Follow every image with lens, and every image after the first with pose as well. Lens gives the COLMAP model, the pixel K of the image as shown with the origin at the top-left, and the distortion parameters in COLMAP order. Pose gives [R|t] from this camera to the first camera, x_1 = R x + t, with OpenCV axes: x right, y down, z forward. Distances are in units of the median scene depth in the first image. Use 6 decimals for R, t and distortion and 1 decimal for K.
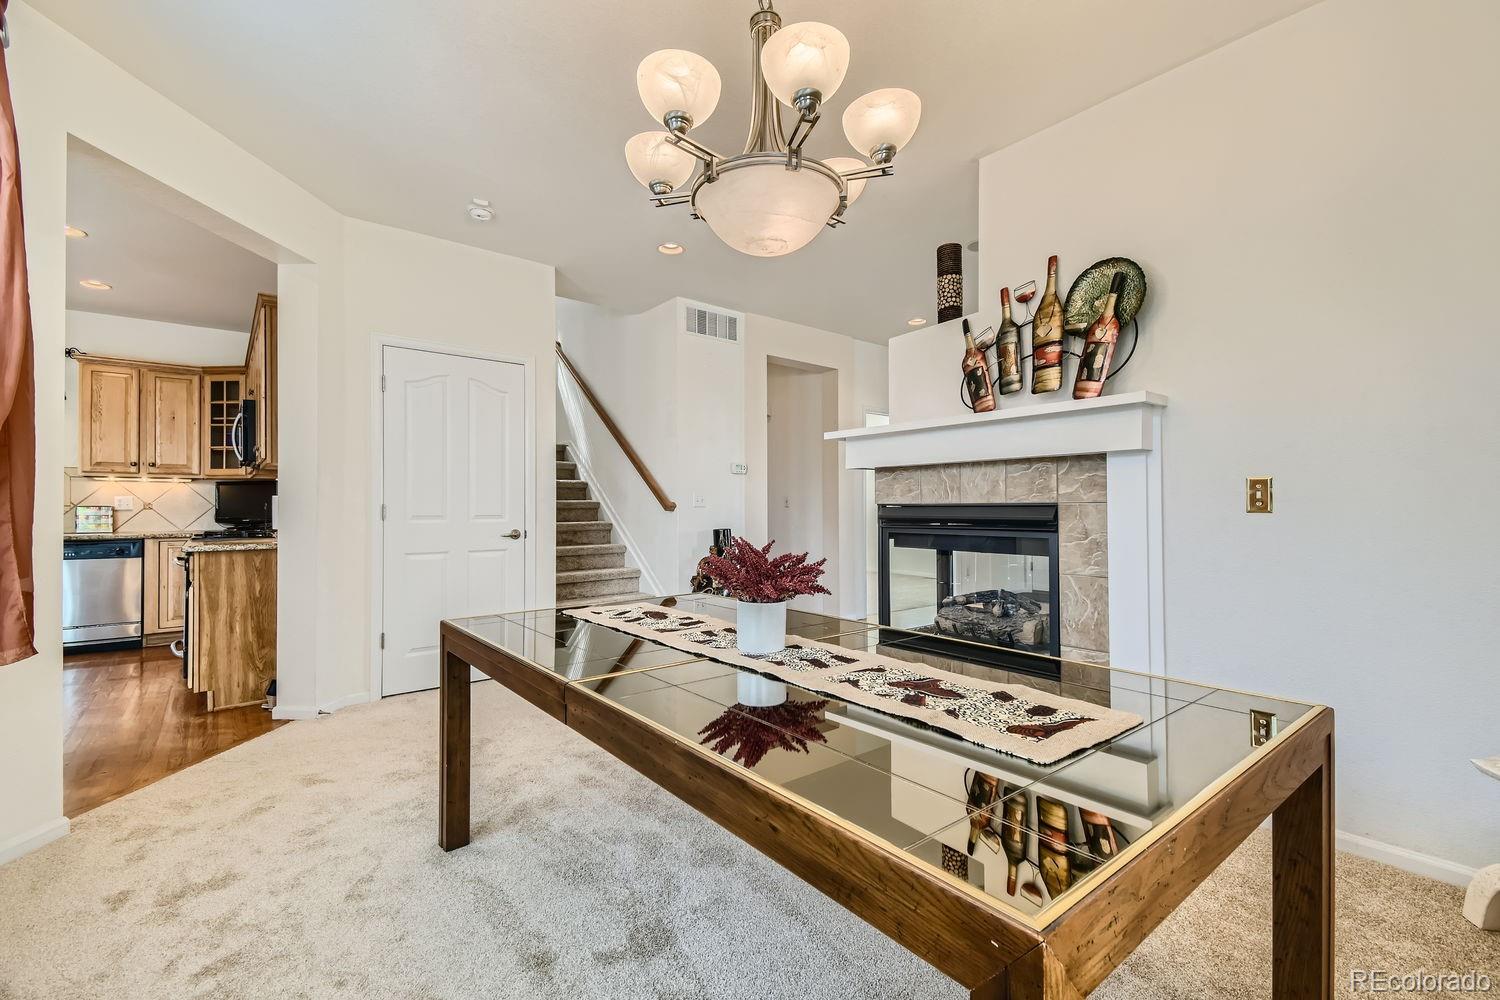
lens RADIAL K [[664.7, 0, 750.0], [0, 664.7, 501.1], [0, 0, 1]] dist [0.026044, -0.000244]
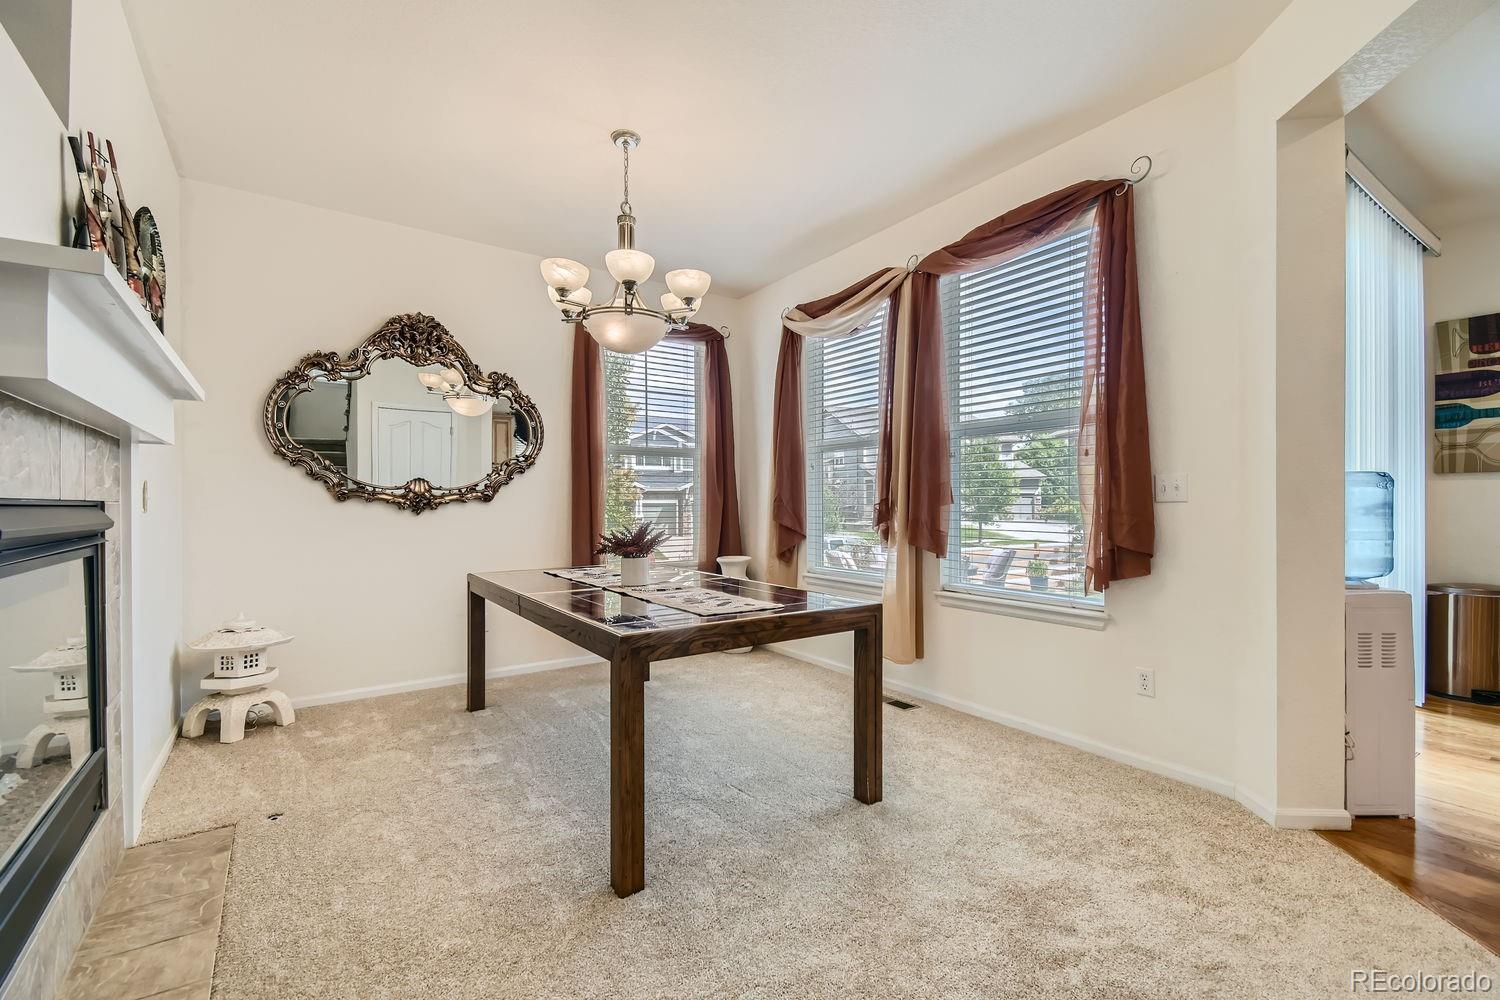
lens RADIAL K [[664.7, 0, 751.4], [0, 664.7, 501.7], [0, 0, 1]] dist [0.026044, -0.000244]
pose [[0.996333, 0.010264, -0.084941, 0.329306], [-0.009311, 0.999889, 0.011607, 0.005534], [0.085050, -0.010773, 0.996318, -0.490490]]
